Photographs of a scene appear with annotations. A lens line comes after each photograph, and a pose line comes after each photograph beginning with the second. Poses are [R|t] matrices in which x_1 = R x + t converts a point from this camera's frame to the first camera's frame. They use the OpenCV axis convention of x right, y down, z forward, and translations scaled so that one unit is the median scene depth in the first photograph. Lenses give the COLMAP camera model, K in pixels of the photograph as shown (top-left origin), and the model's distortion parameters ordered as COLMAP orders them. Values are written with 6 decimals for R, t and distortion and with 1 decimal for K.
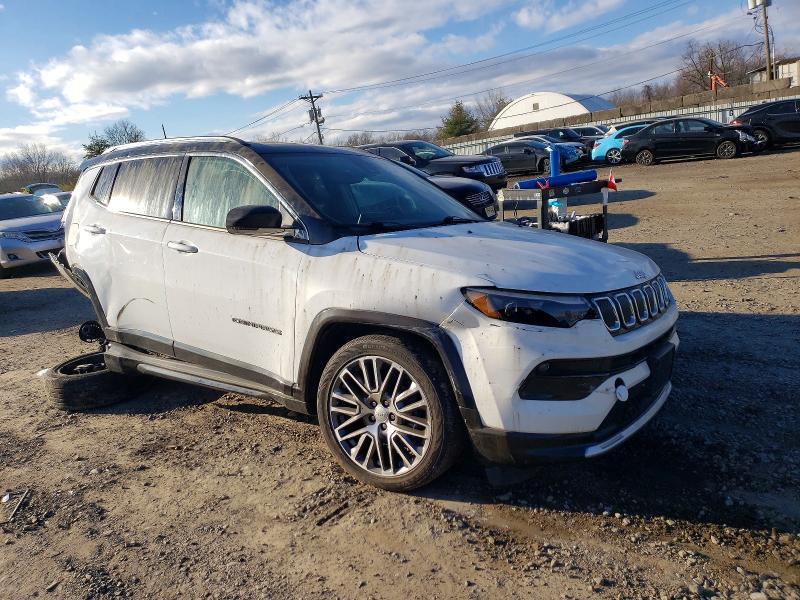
lens RADIAL K [[637.7, 0, 400.0], [0, 637.7, 300.0], [0, 0, 1]] dist [0.010536, -0.001674]
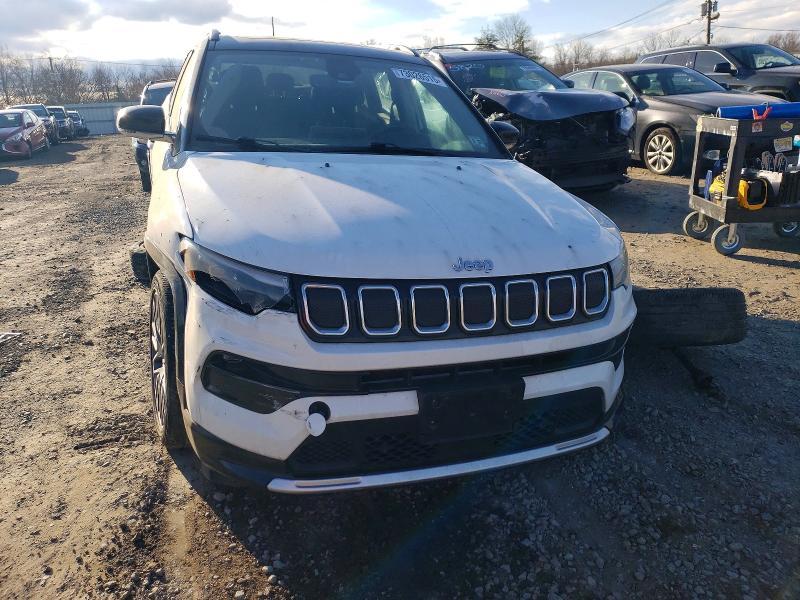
lens RADIAL K [[637.7, 0, 400.0], [0, 637.7, 300.0], [0, 0, 1]] dist [0.010536, -0.001674]
pose [[0.835049, 0.235148, -0.497392, 0.698212], [-0.160965, 0.968922, 0.187831, -0.122894], [0.526102, -0.076785, 0.846948, 0.448401]]
